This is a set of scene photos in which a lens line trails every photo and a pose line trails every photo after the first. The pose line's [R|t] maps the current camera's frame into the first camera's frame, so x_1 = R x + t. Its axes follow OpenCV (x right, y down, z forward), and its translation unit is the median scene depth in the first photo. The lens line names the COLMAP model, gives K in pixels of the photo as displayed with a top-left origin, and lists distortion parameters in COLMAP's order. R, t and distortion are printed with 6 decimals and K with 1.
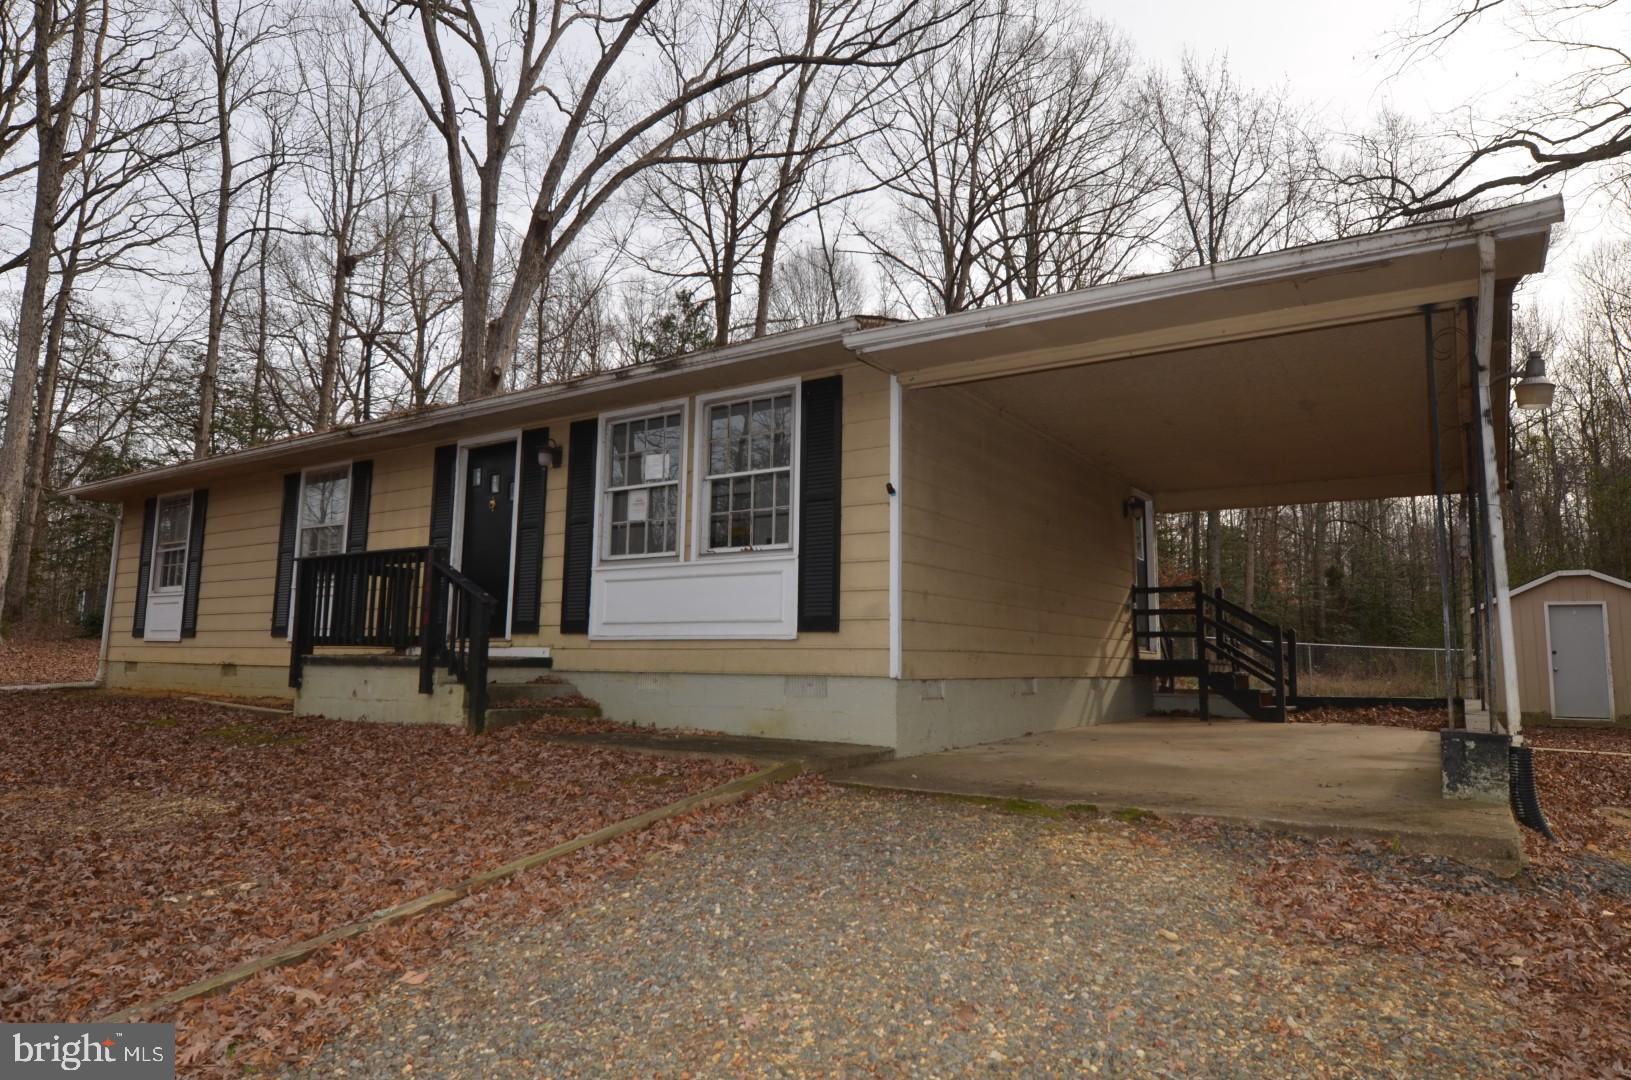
lens RADIAL K [[980.8, 0, 816.8], [0, 980.8, 540.0], [0, 0, 1]] dist [-0.020249, -0.000696]
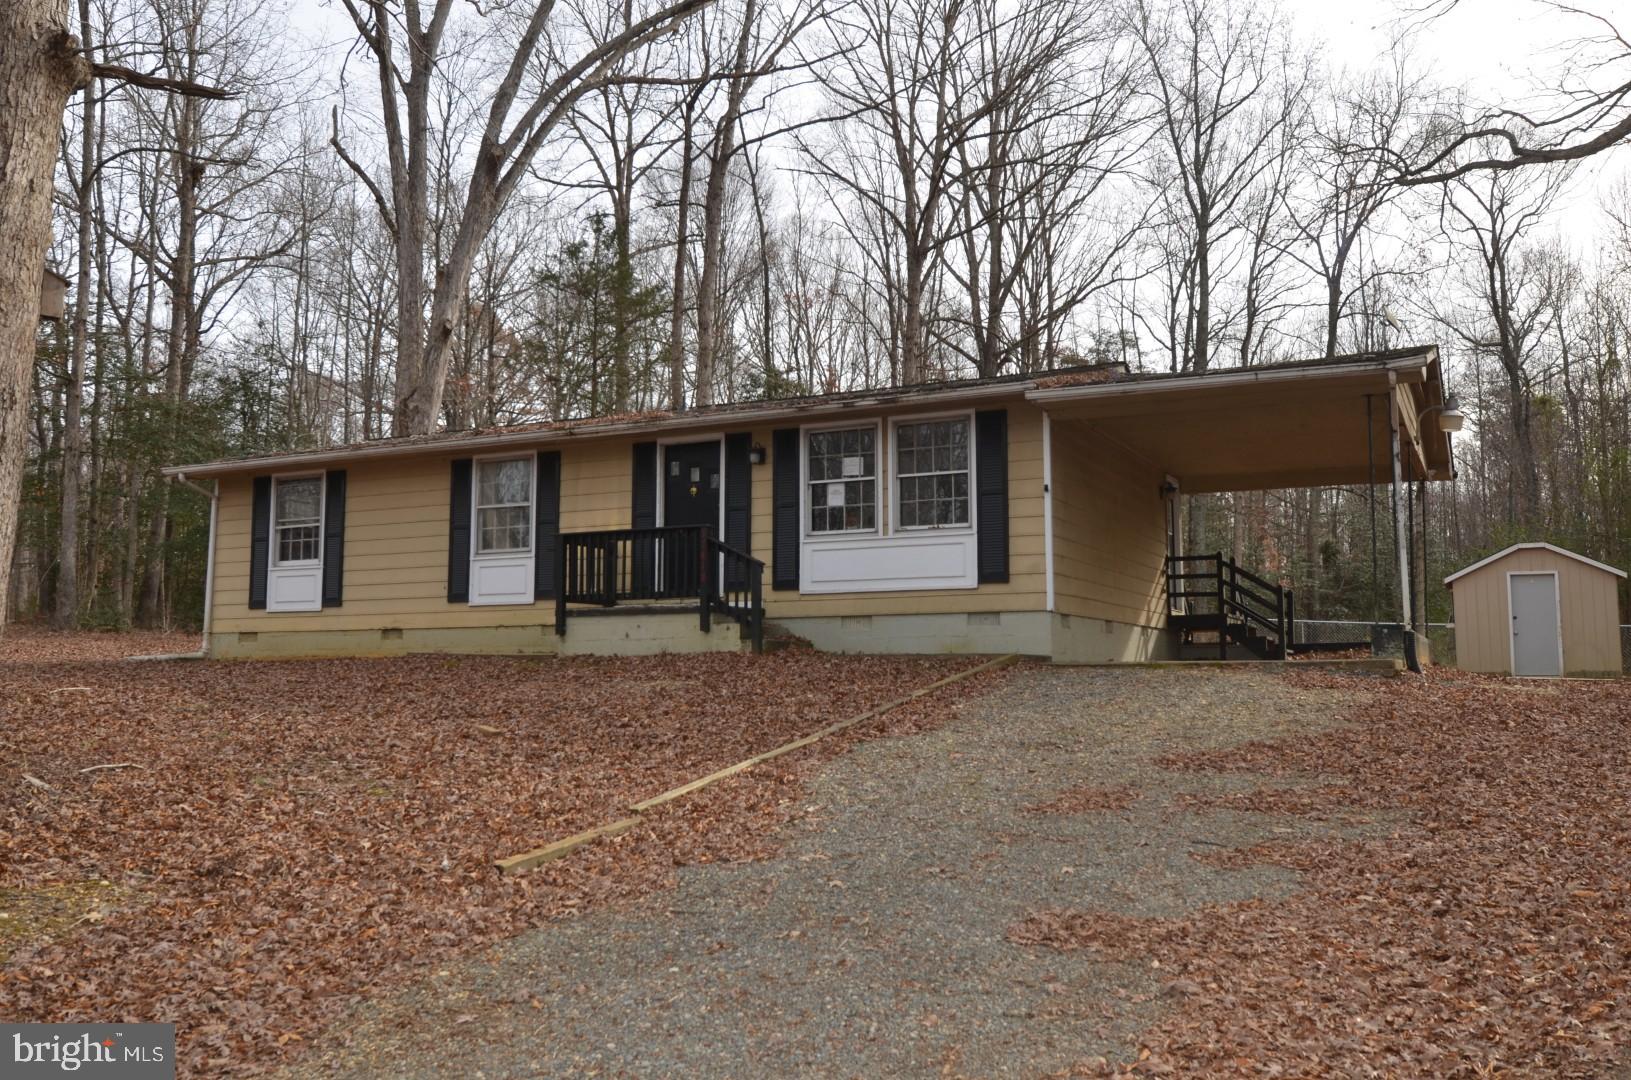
lens RADIAL K [[1404.6, 0, 814.8], [0, 1404.6, 534.6], [0, 0, 1]] dist [-0.015792, 0.010769]
pose [[0.991071, -0.001567, 0.133324, -0.353673], [-0.001209, 0.999784, 0.020737, -0.015142], [-0.133328, -0.020713, 0.990856, -0.691857]]
